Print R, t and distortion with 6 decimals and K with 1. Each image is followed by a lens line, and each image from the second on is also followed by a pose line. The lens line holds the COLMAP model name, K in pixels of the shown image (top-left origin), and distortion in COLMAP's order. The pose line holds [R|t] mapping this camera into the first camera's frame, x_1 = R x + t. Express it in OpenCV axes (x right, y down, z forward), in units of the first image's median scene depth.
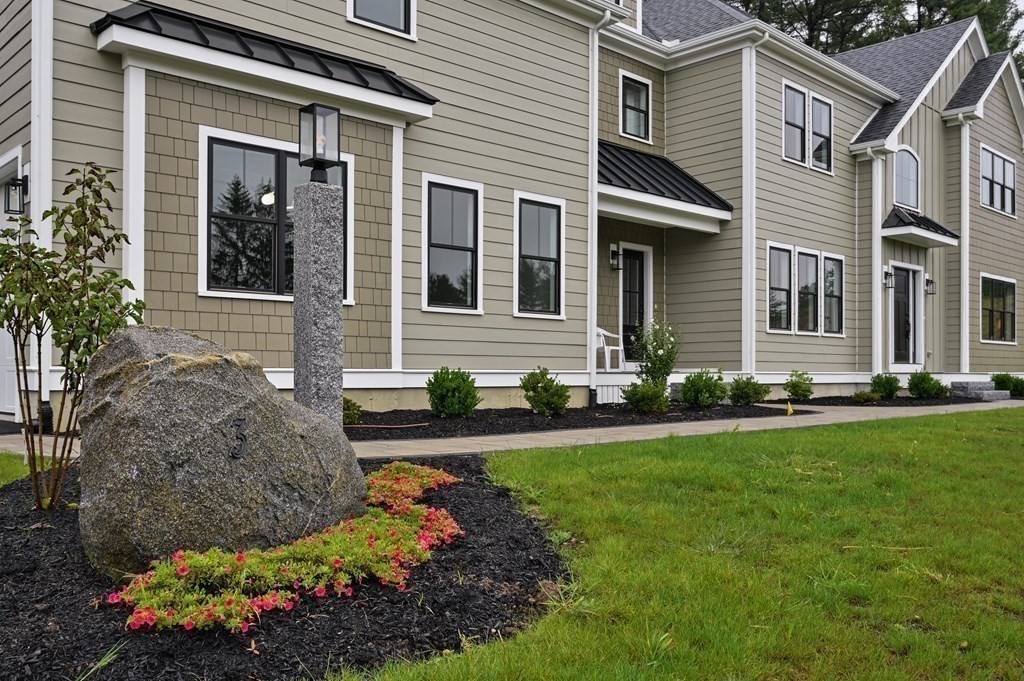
lens RADIAL K [[903.5, 0, 512.0], [0, 903.5, 340.5], [0, 0, 1]] dist [-0.009368, -0.010342]
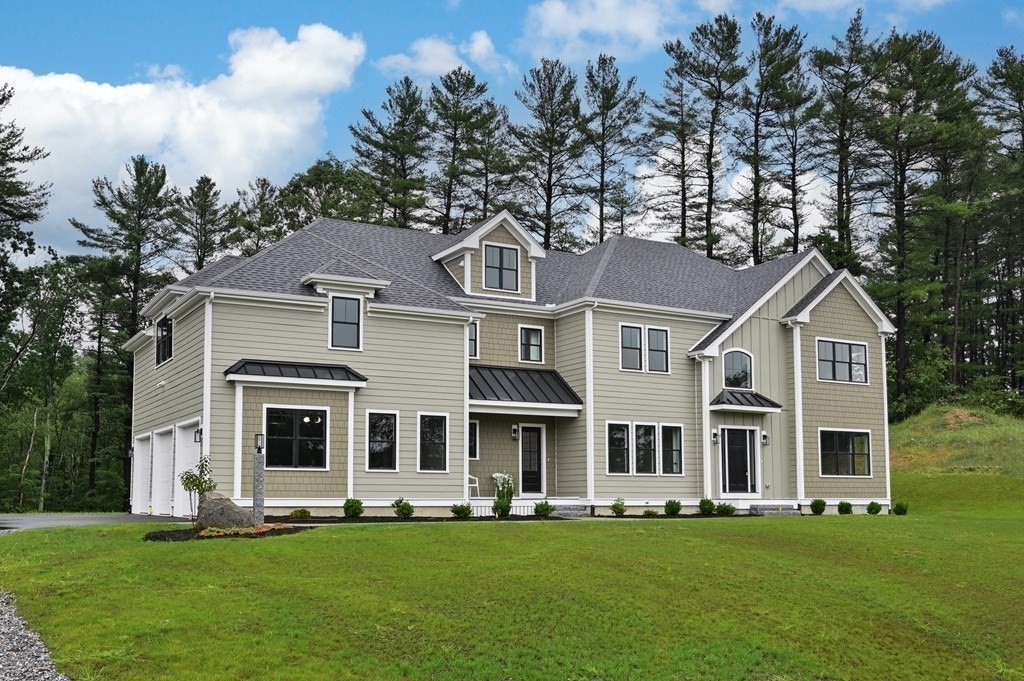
lens RADIAL K [[1146.8, 0, 512.0], [0, 1146.8, 340.5], [0, 0, 1]] dist [-0.004272, -0.001821]
pose [[0.959512, -0.036367, -0.279309, 0.805675], [0.009471, 0.995235, -0.097049, -0.059103], [0.281507, 0.090475, 0.955284, -1.248784]]
